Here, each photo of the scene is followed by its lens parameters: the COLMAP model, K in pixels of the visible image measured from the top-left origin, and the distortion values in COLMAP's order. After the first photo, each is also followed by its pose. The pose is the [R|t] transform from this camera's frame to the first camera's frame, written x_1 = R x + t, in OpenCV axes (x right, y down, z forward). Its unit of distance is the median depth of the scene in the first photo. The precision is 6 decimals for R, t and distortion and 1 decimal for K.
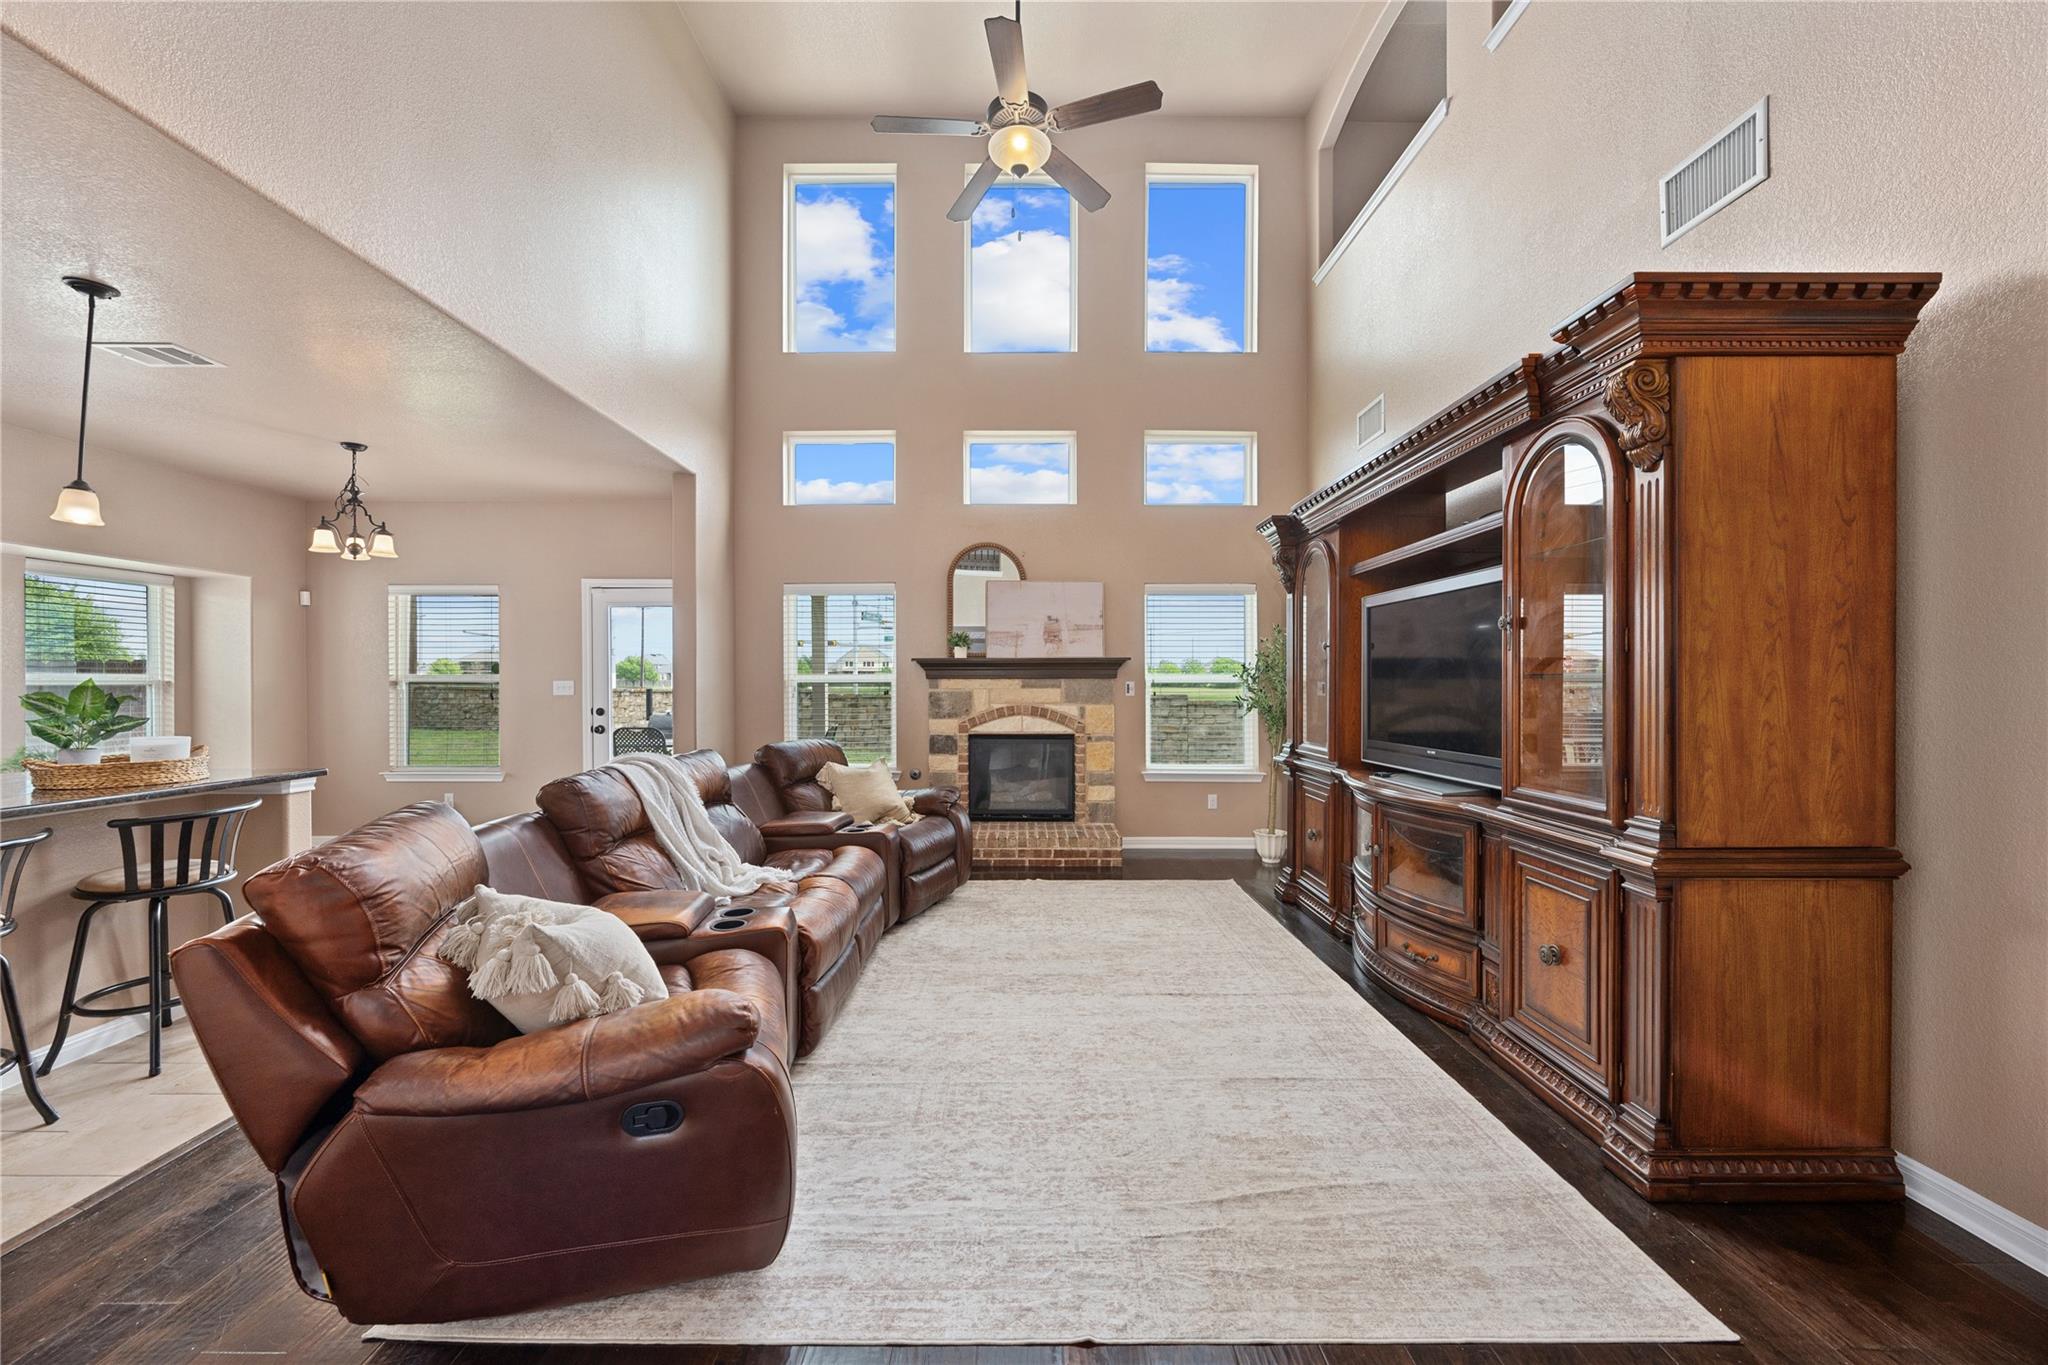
lens RADIAL K [[799.0, 0, 1020.2], [0, 799.0, 688.6], [0, 0, 1]] dist [-0.001475, -0.000153]
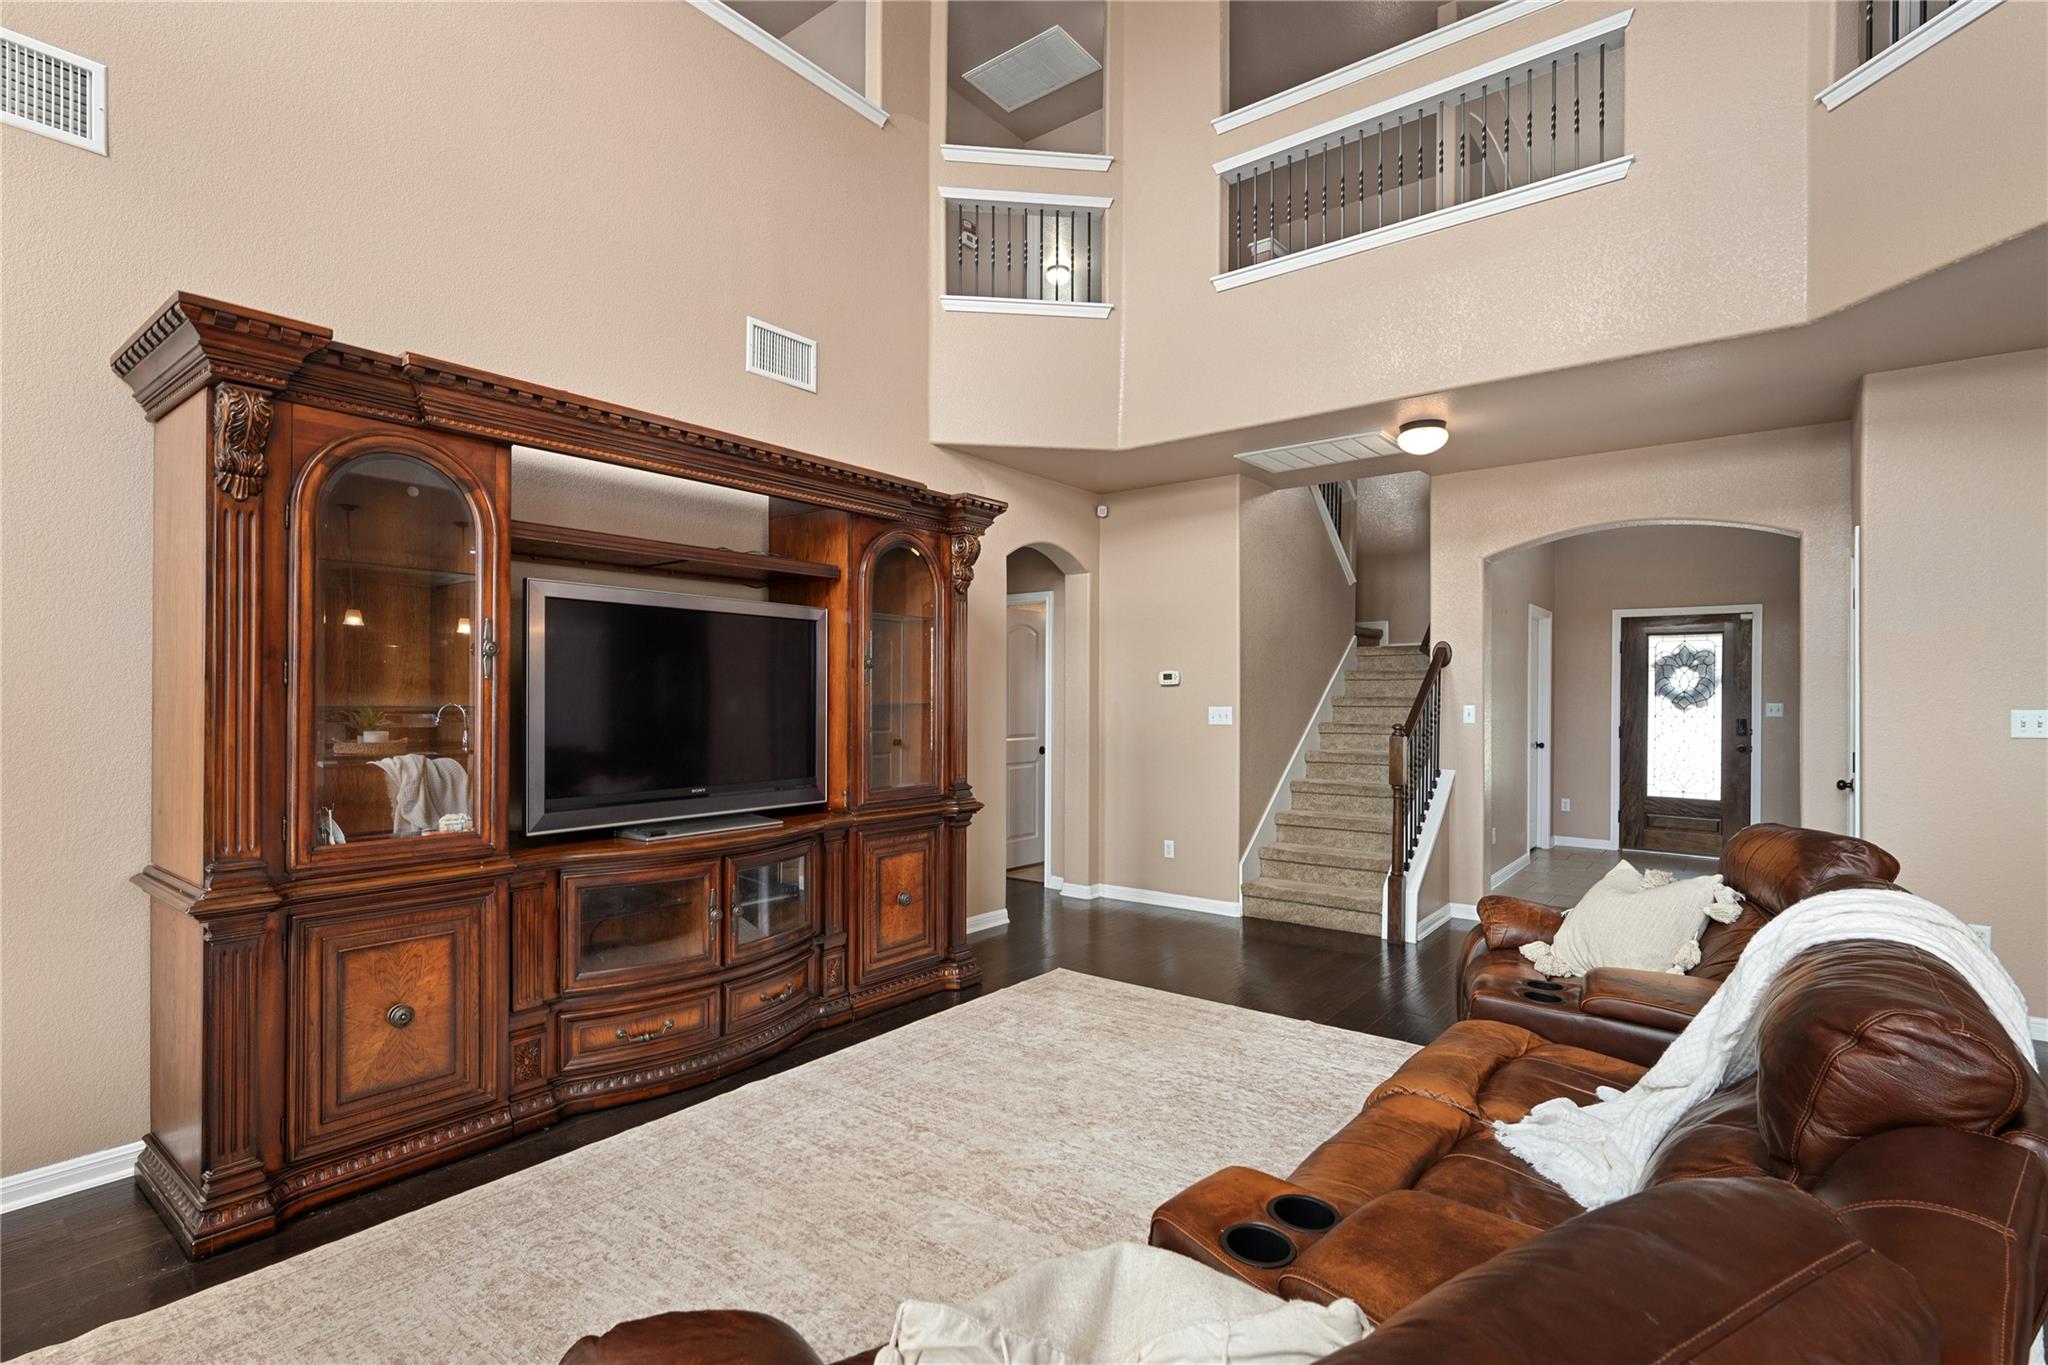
lens RADIAL K [[967.3, 0, 1021.0], [0, 967.3, 695.9], [0, 0, 1]] dist [-0.000815, -0.000480]
pose [[-0.785869, -0.000718, 0.618393, -0.241596], [0.000803, 0.999997, 0.002181, -0.015768], [-0.618393, 0.002211, -0.785866, 0.928402]]
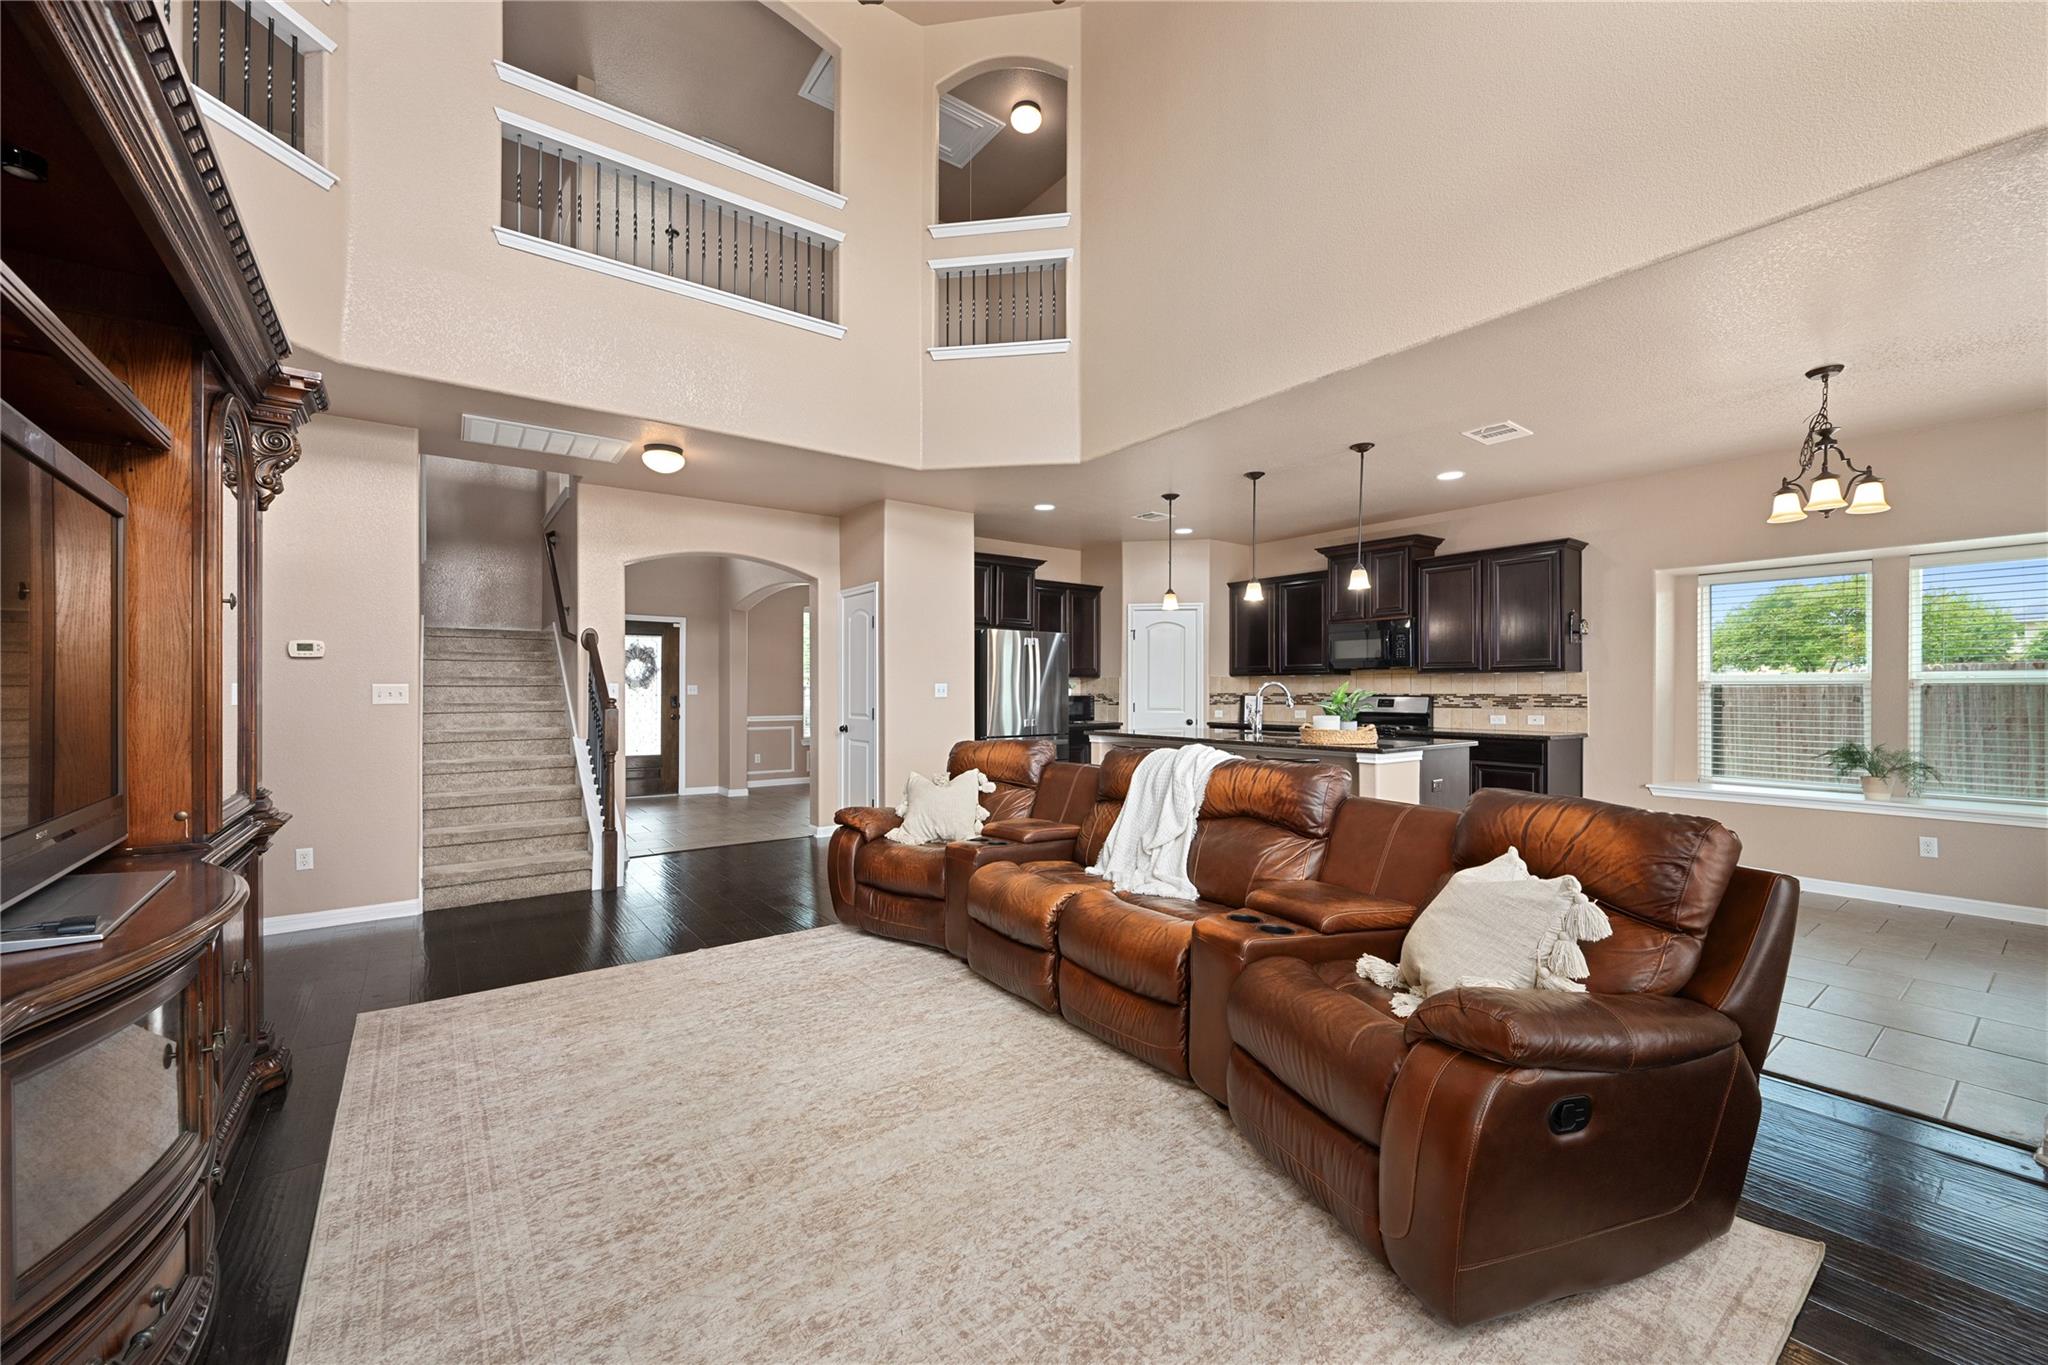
lens RADIAL K [[799.0, 0, 1020.2], [0, 799.0, 688.6], [0, 0, 1]] dist [-0.001475, -0.000153]
pose [[-0.802737, 0.000182, -0.596333, 0.201674], [-0.000961, 0.999998, 0.001598, 0.000993], [0.596333, 0.001856, -0.802735, 0.945694]]
